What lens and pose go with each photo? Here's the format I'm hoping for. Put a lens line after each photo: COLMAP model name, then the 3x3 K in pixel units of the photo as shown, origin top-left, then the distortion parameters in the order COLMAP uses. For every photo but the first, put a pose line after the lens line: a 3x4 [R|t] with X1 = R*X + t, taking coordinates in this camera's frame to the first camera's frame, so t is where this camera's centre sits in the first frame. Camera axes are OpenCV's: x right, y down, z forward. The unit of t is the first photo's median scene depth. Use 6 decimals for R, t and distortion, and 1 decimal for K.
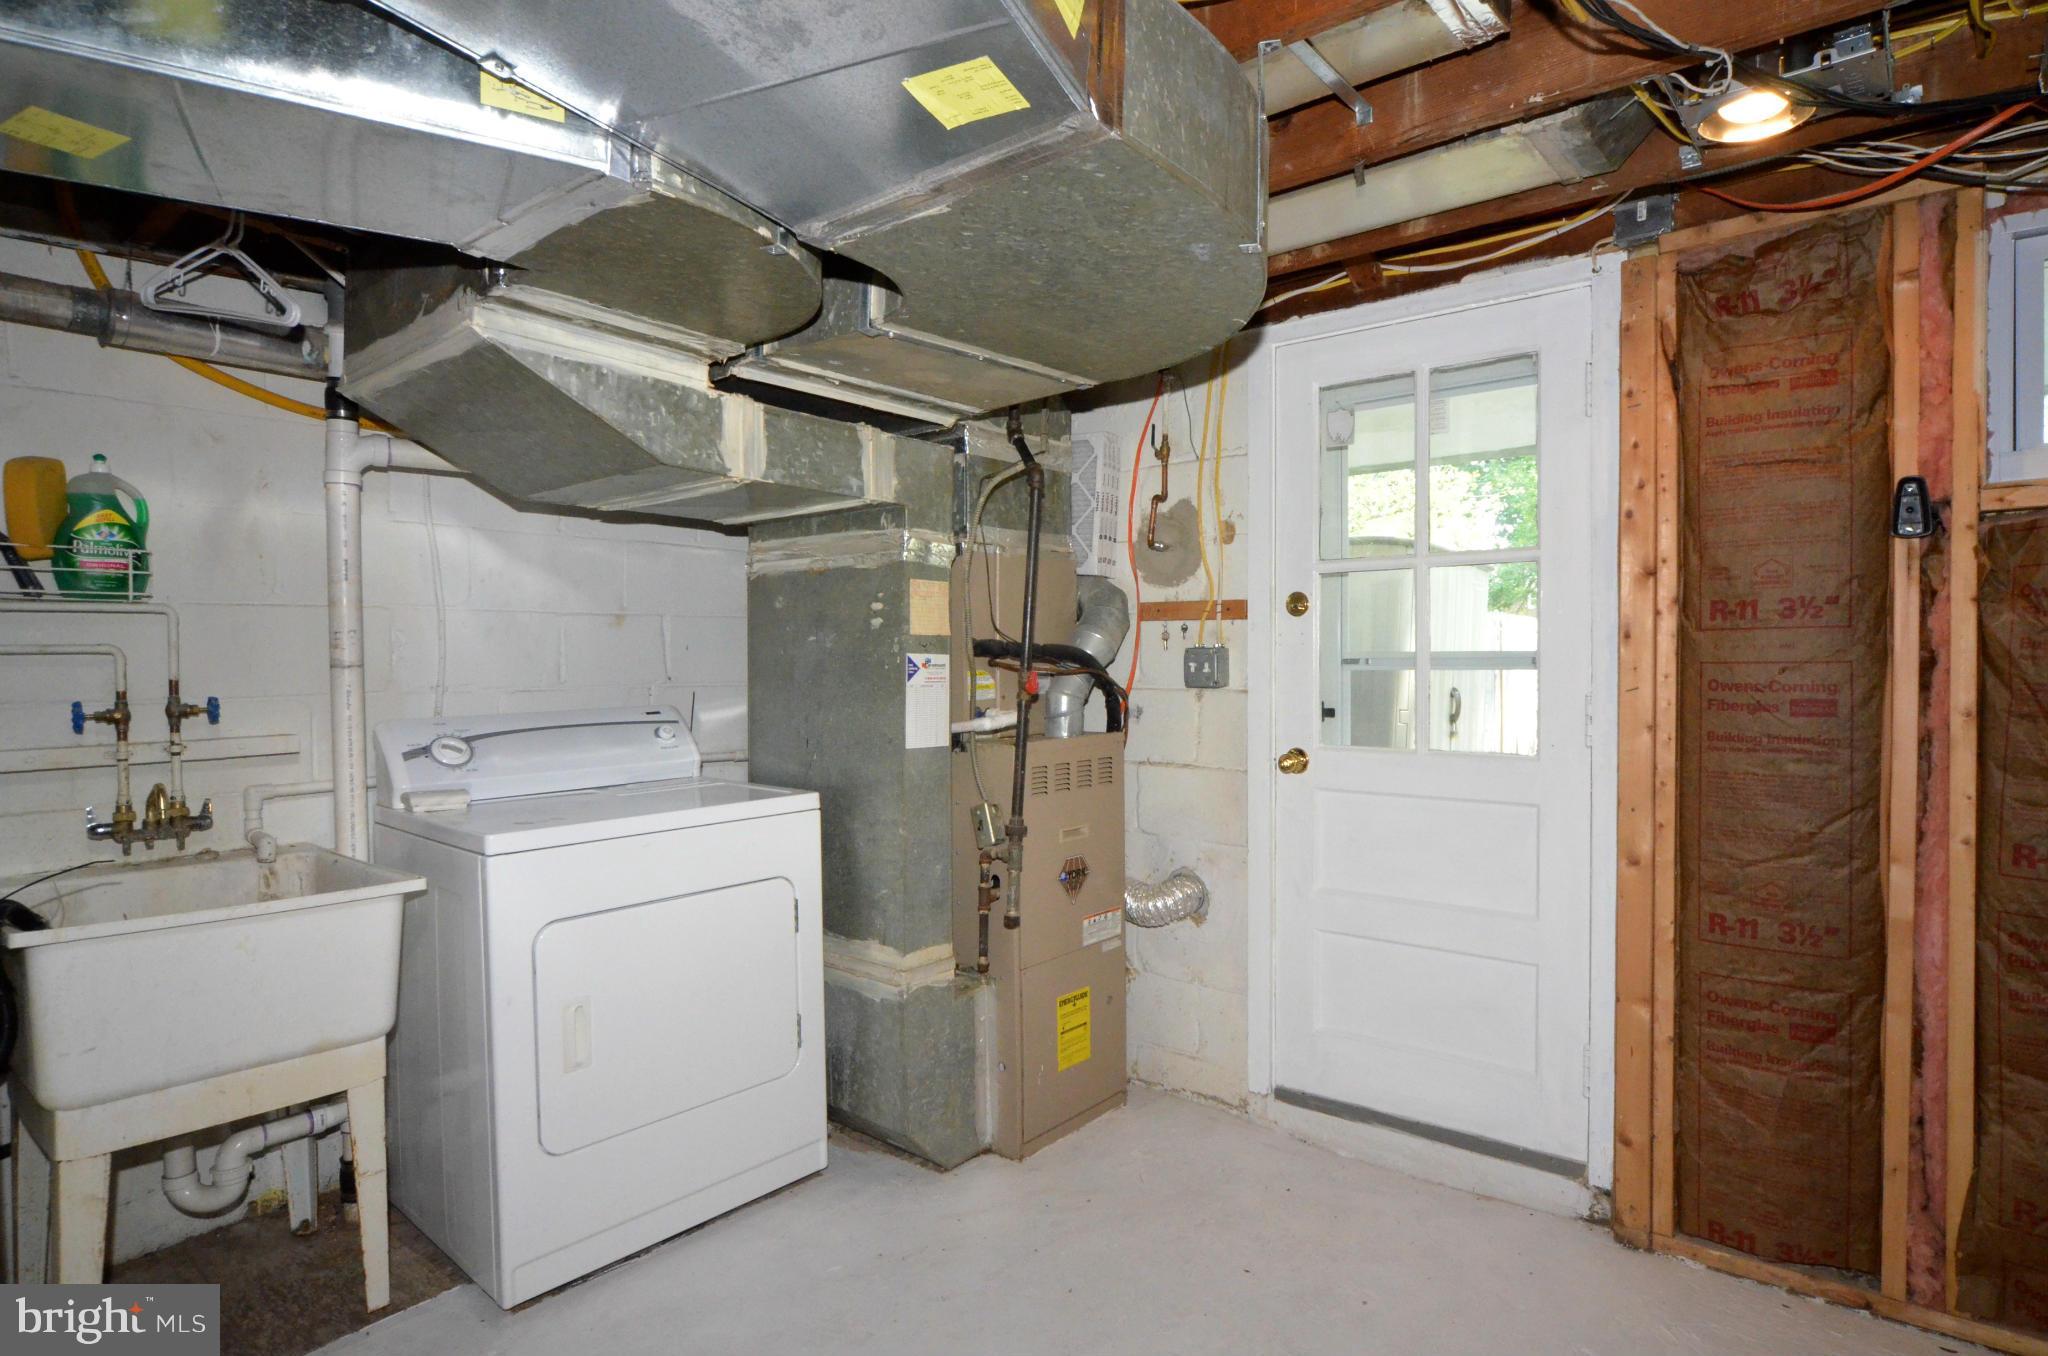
lens RADIAL K [[1090.2, 0, 1076.0], [0, 1090.2, 681.2], [0, 0, 1]] dist [-0.014268, 0.000902]
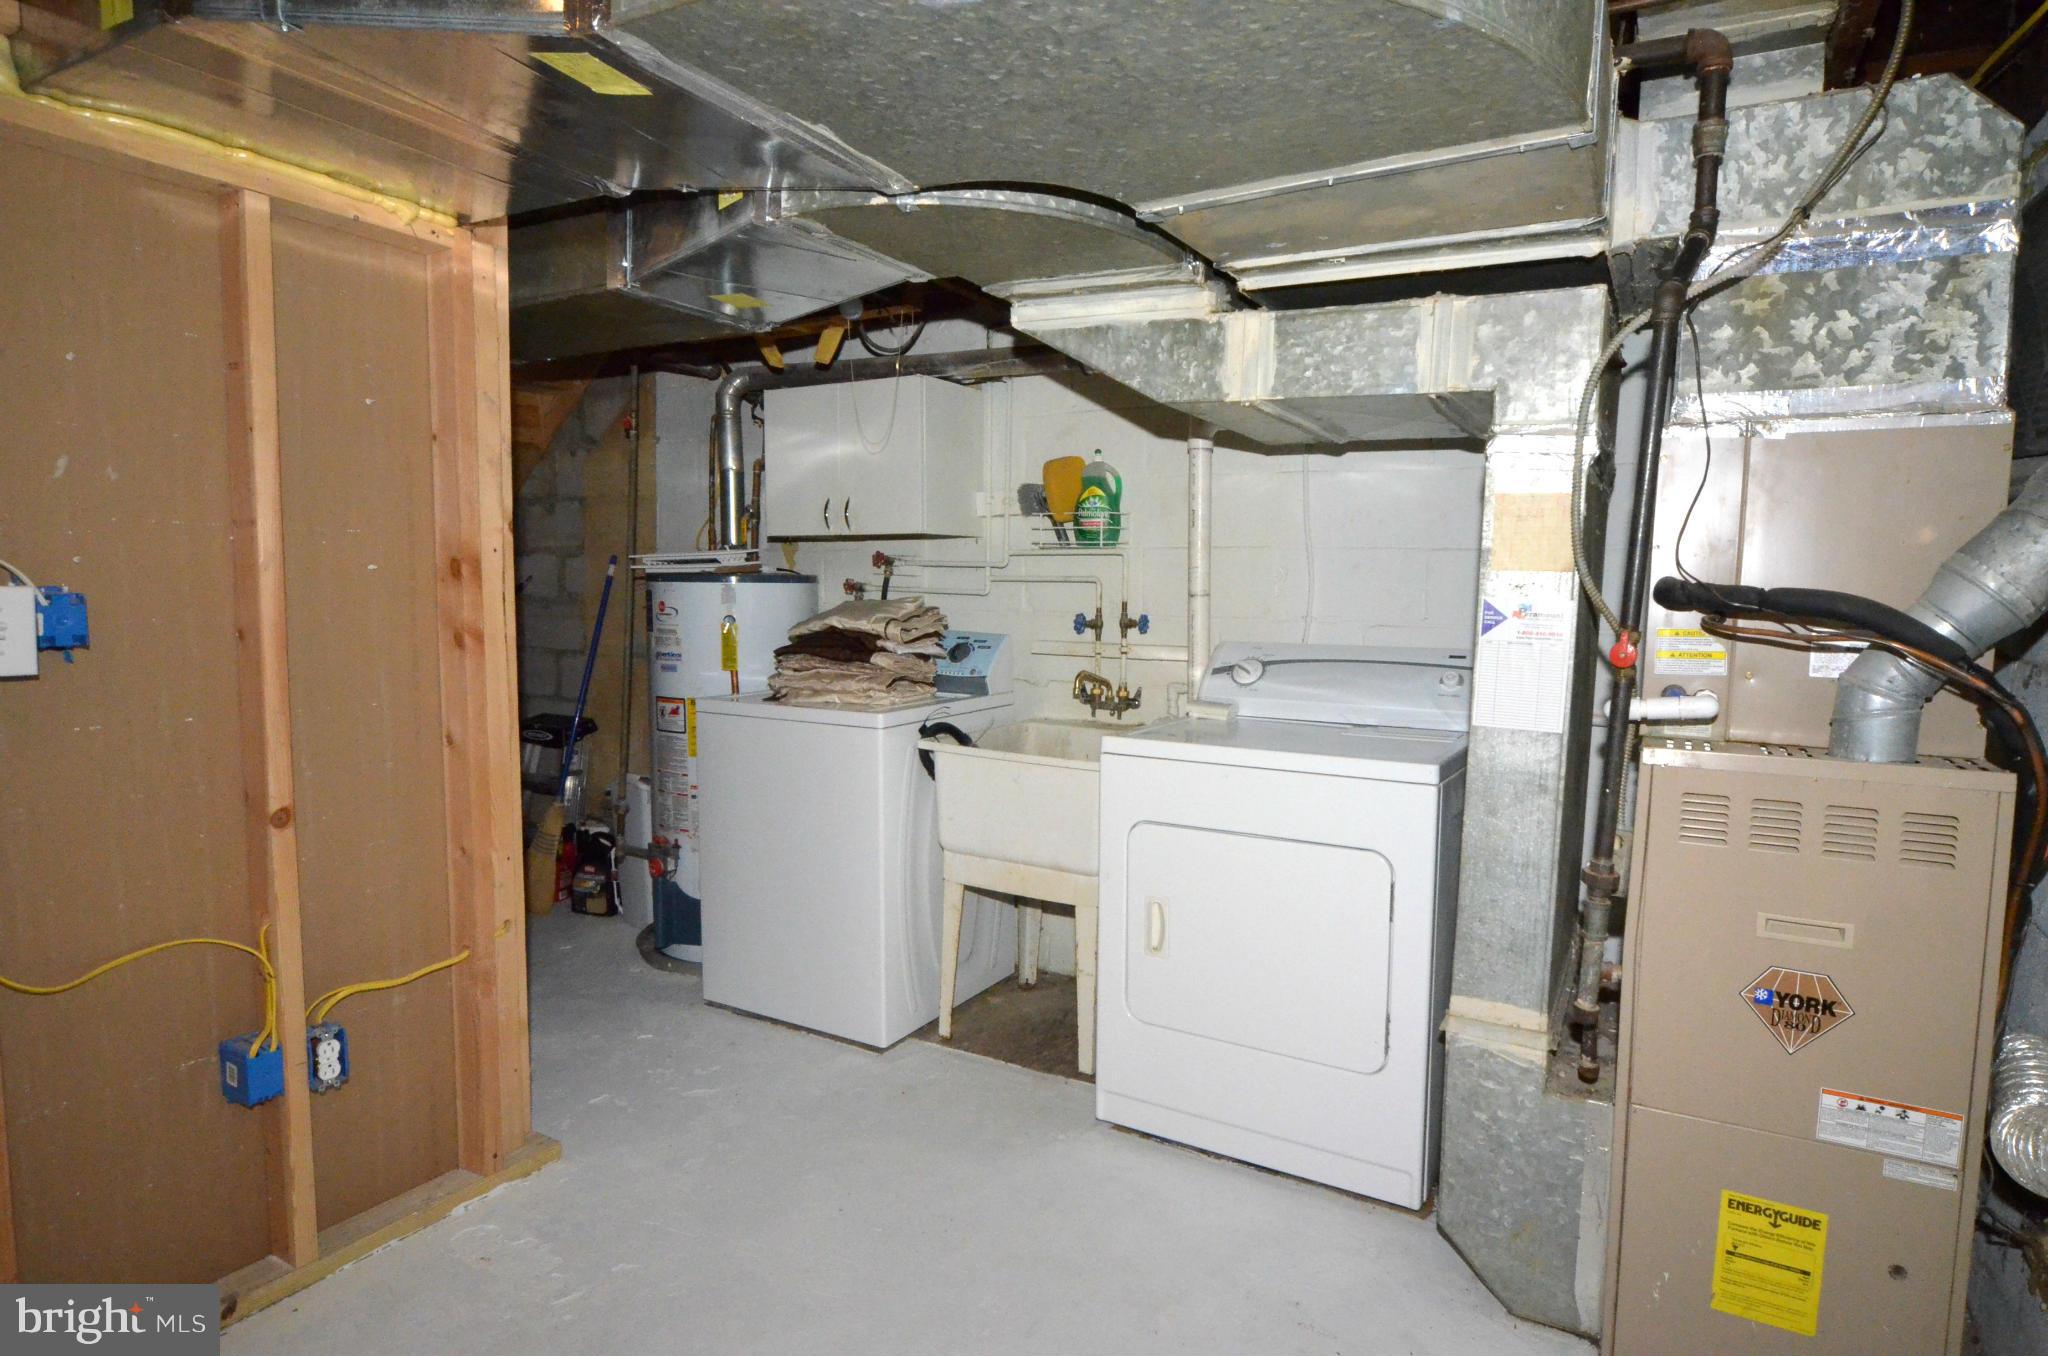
lens RADIAL K [[1090.2, 0, 1076.0], [0, 1090.2, 681.2], [0, 0, 1]] dist [-0.014268, 0.000902]
pose [[0.178249, 0.099732, -0.978918, 0.582892], [-0.045008, 0.994635, 0.093138, -0.027814], [0.982956, 0.027457, 0.181781, 0.675081]]
